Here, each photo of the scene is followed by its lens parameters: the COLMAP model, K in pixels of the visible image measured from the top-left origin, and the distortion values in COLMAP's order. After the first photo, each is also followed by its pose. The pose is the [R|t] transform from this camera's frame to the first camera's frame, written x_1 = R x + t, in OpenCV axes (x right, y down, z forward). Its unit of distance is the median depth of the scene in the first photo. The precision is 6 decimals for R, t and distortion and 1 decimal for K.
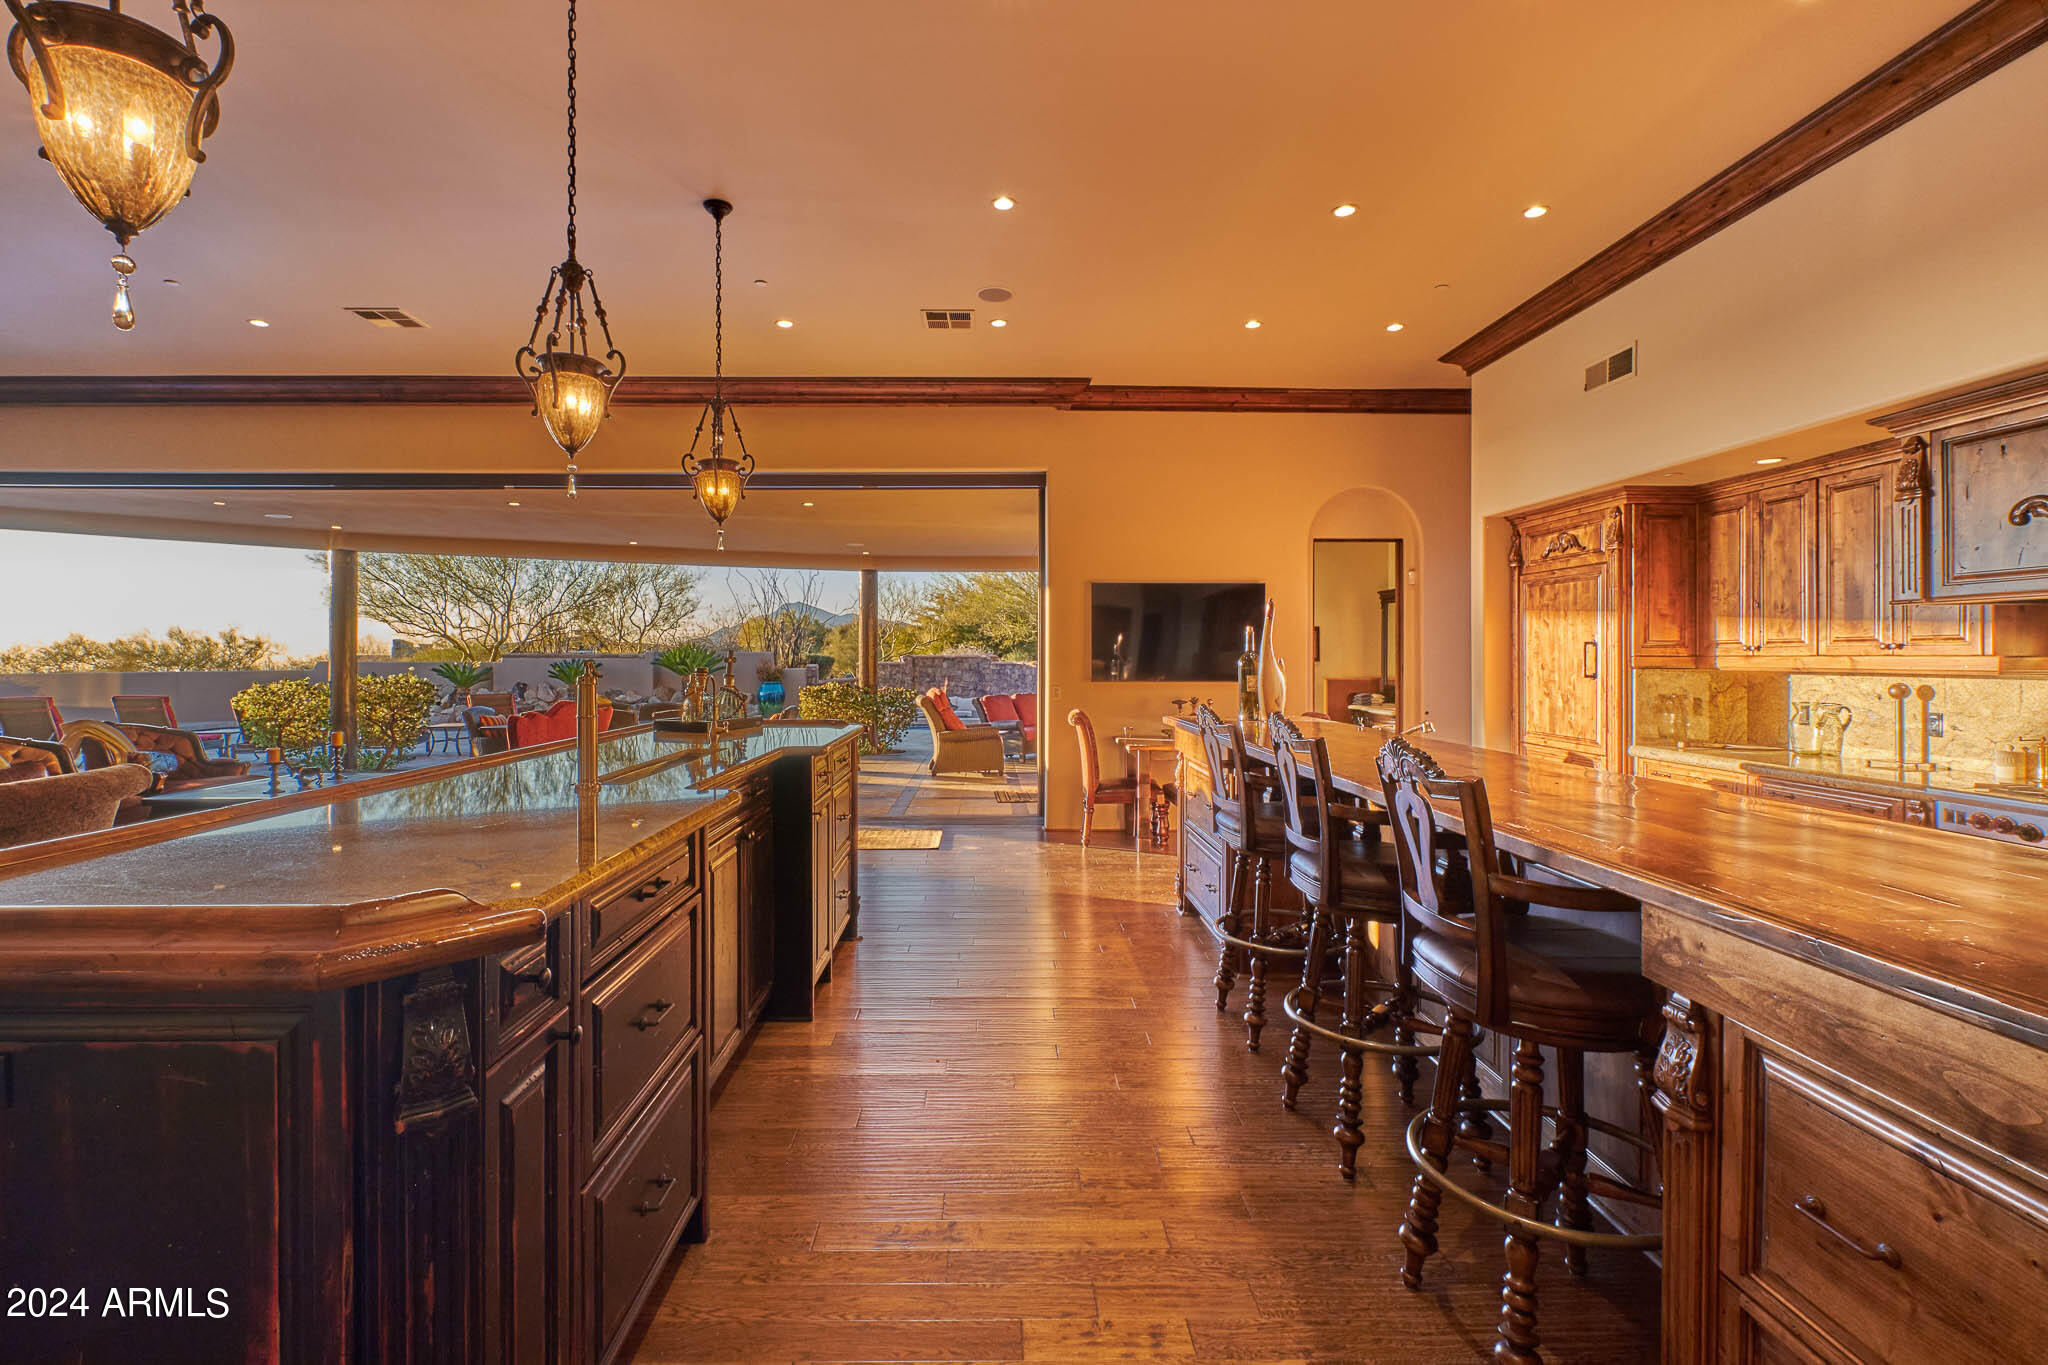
lens RADIAL K [[908.8, 0, 1001.6], [0, 908.8, 655.3], [0, 0, 1]] dist [-0.002158, -0.002999]
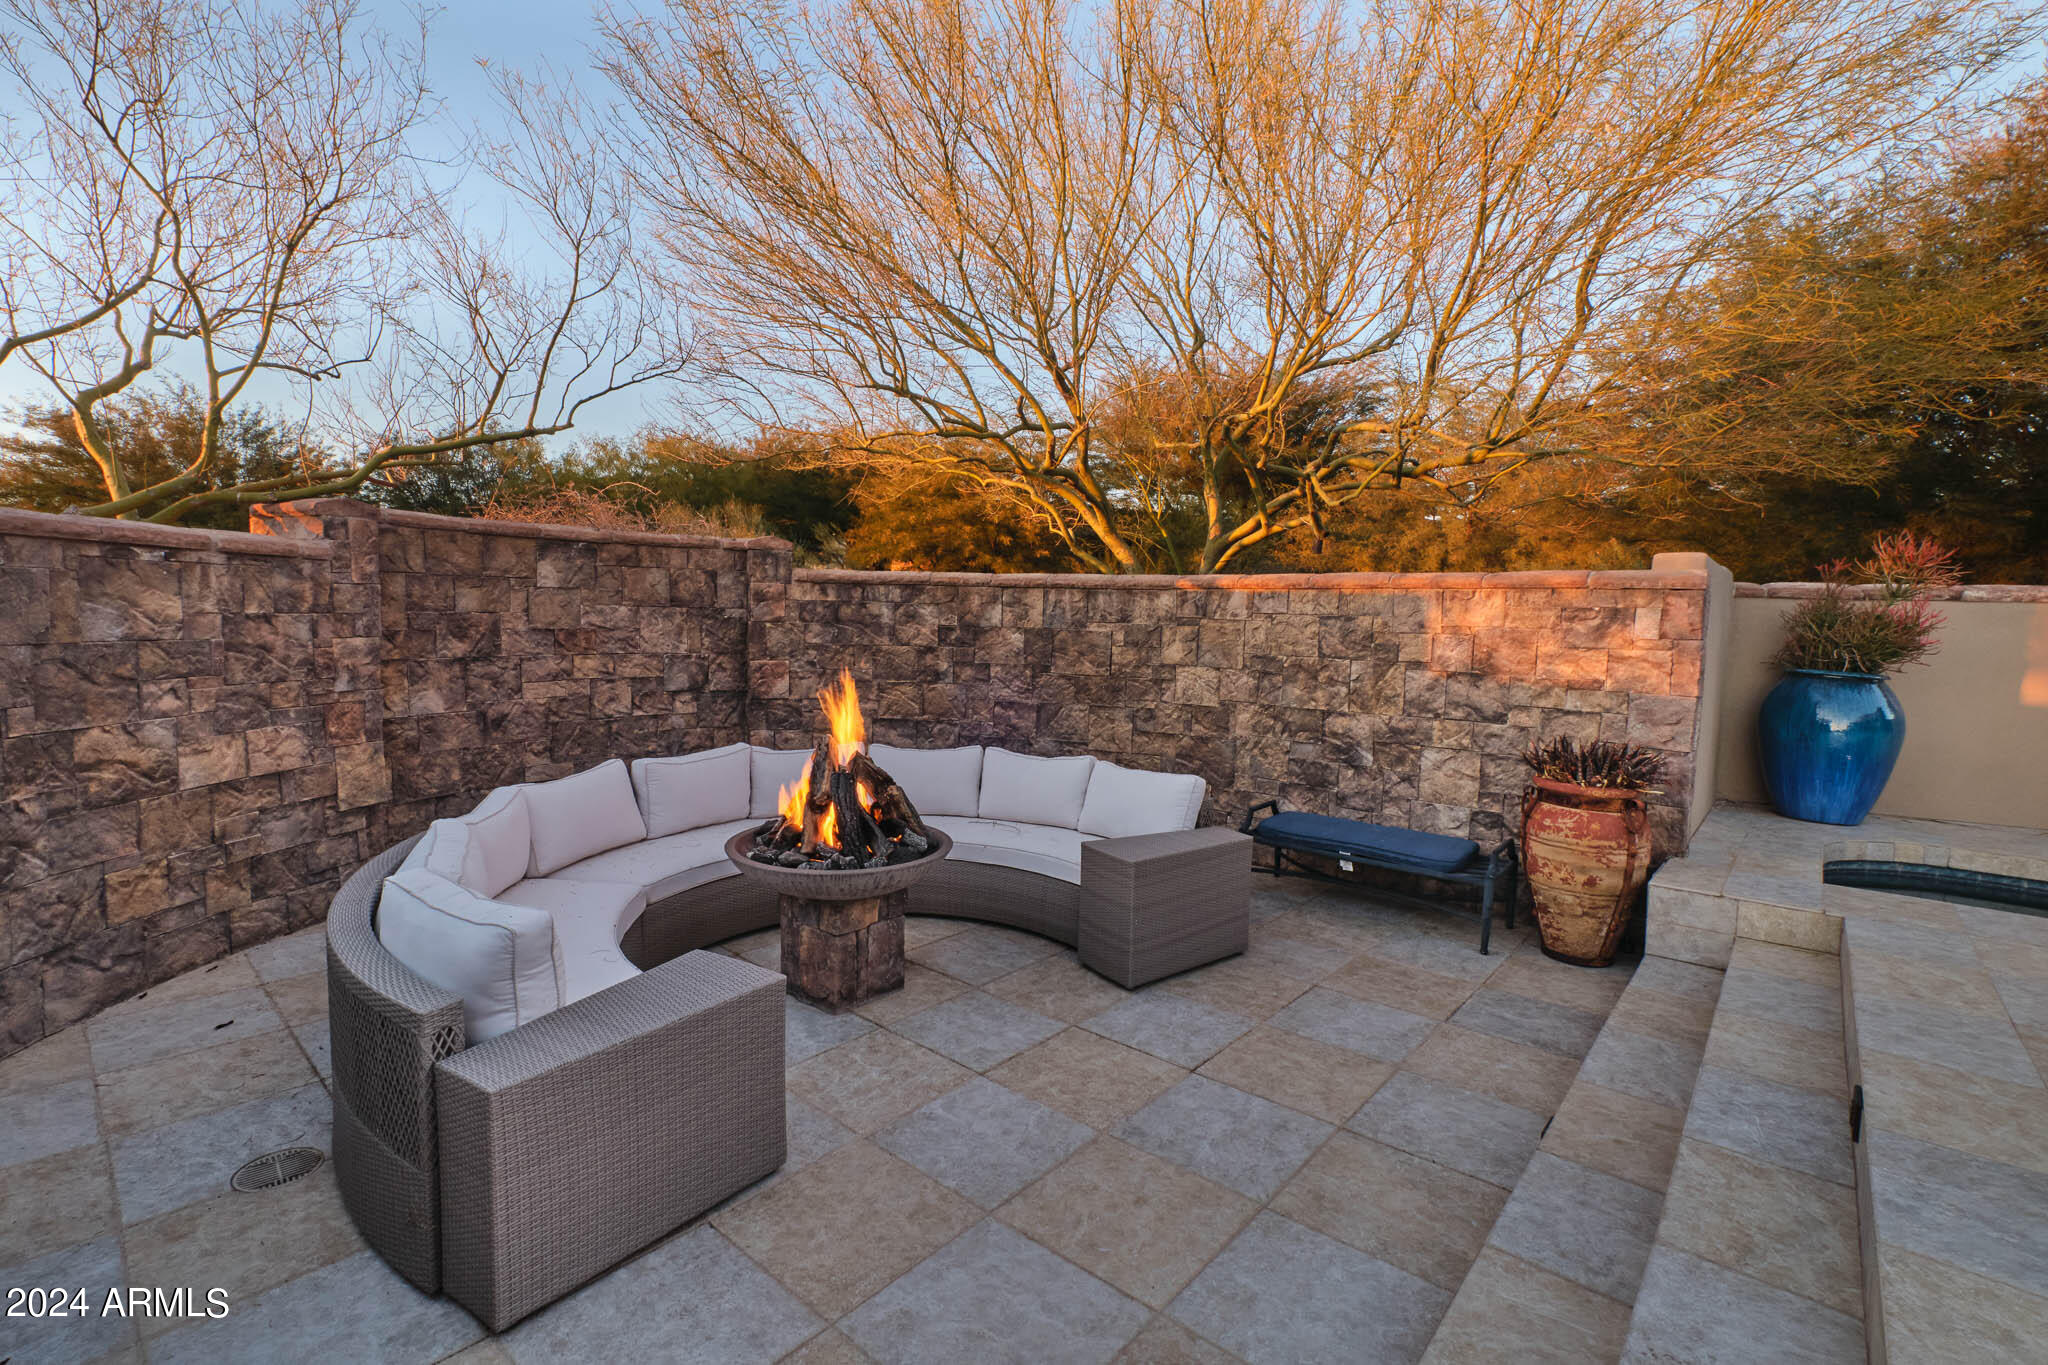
lens RADIAL K [[908.8, 0, 1009.3], [0, 908.8, 678.9], [0, 0, 1]] dist [-0.002158, -0.002999]
pose [[0.684507, -0.032738, 0.728271, -0.578563], [-0.027853, 0.997087, 0.071002, 0.068149], [-0.728474, -0.068886, 0.681602, 3.337788]]
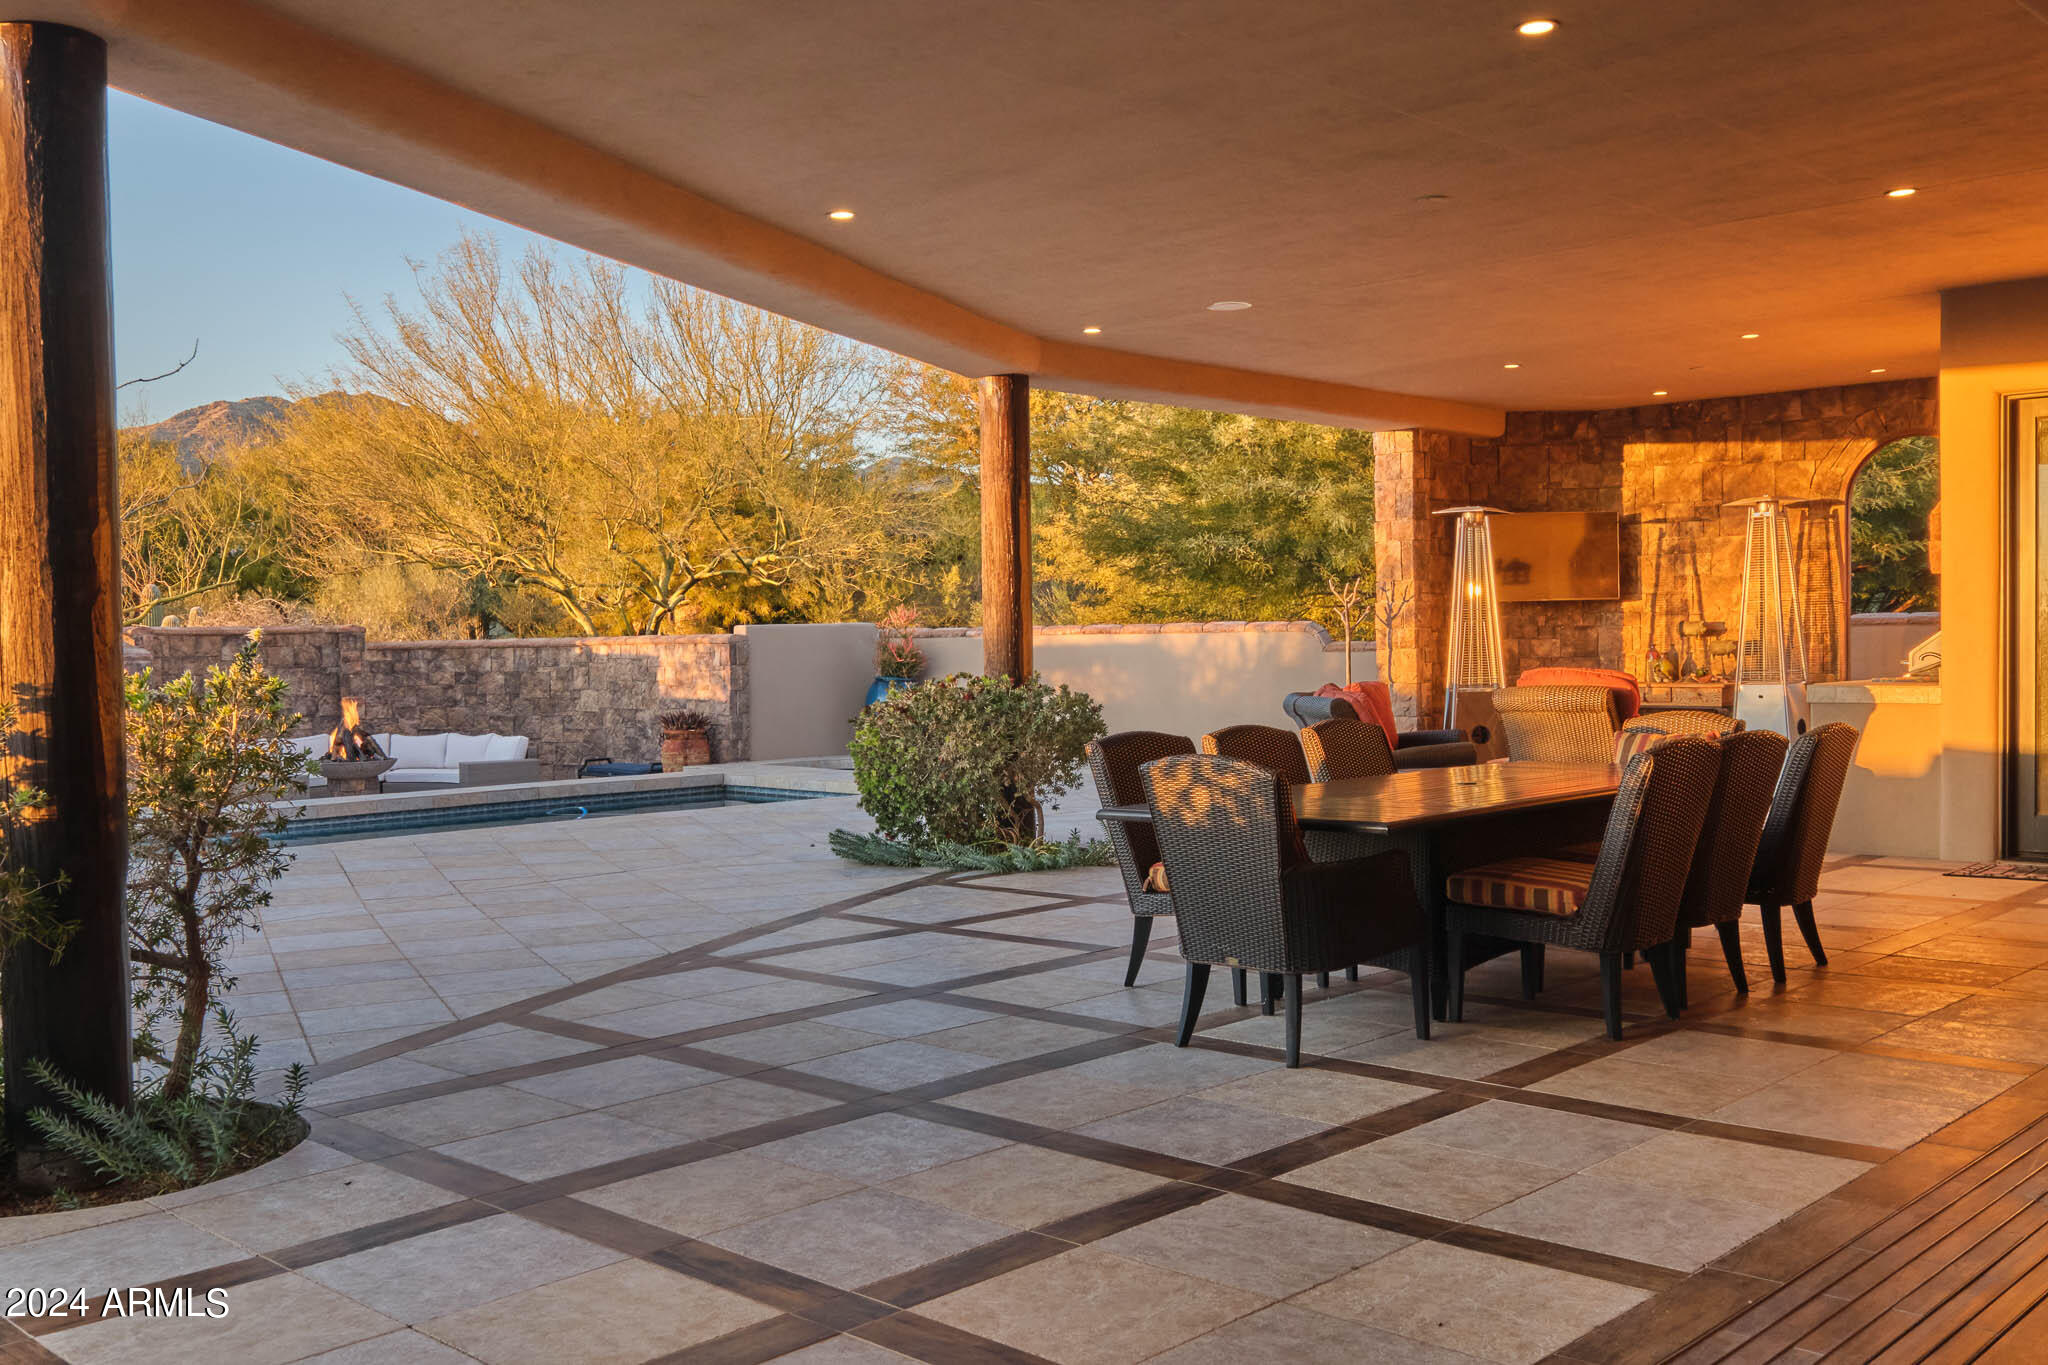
lens RADIAL K [[1865.2, 0, 1016.8], [0, 1865.2, 670.7], [0, 0, 1]] dist [0.000705, 0.000000]
pose [[0.708727, -0.022049, 0.705138, -1.553020], [0.013180, 0.999751, 0.018014, 0.033096], [-0.705360, -0.003473, 0.708841, 1.003723]]
